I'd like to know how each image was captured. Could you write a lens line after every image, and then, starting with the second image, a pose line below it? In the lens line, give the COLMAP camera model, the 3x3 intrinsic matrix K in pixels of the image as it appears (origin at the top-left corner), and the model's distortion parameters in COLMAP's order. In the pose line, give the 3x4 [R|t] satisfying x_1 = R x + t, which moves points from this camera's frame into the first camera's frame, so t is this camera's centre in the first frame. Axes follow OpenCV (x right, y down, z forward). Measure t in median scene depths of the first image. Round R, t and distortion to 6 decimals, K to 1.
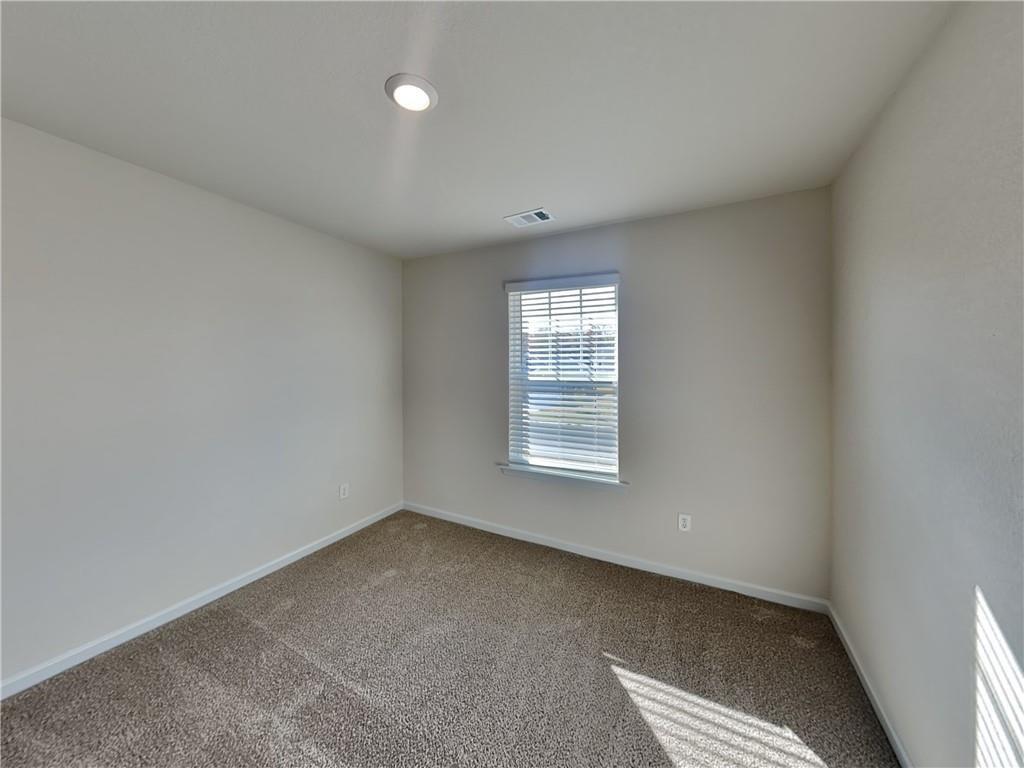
lens RADIAL K [[401.0, 0, 512.0], [0, 401.0, 369.0], [0, 0, 1]] dist [0.000614, 0.000013]
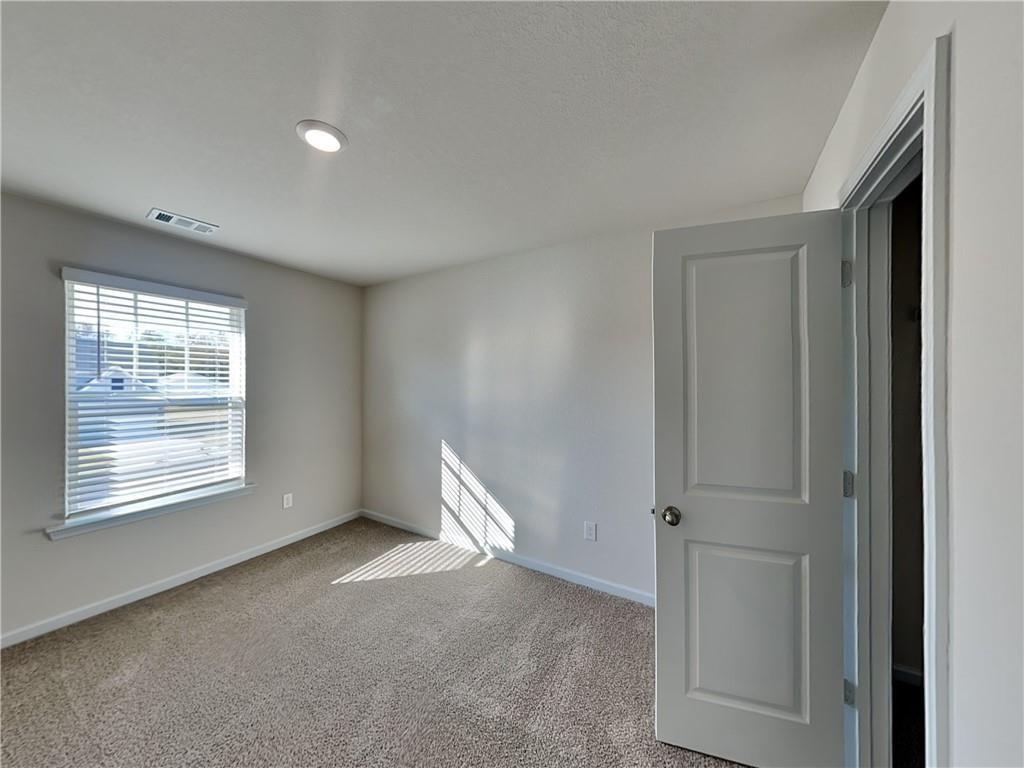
lens RADIAL K [[362.2, 0, 515.9], [0, 362.2, 384.4], [0, 0, 1]] dist [0.000432, 0.000014]
pose [[-0.020236, 0.004974, 0.999783, -0.751923], [0.020468, 0.999780, -0.004560, 0.018732], [-0.999586, 0.020371, -0.020333, 0.250104]]
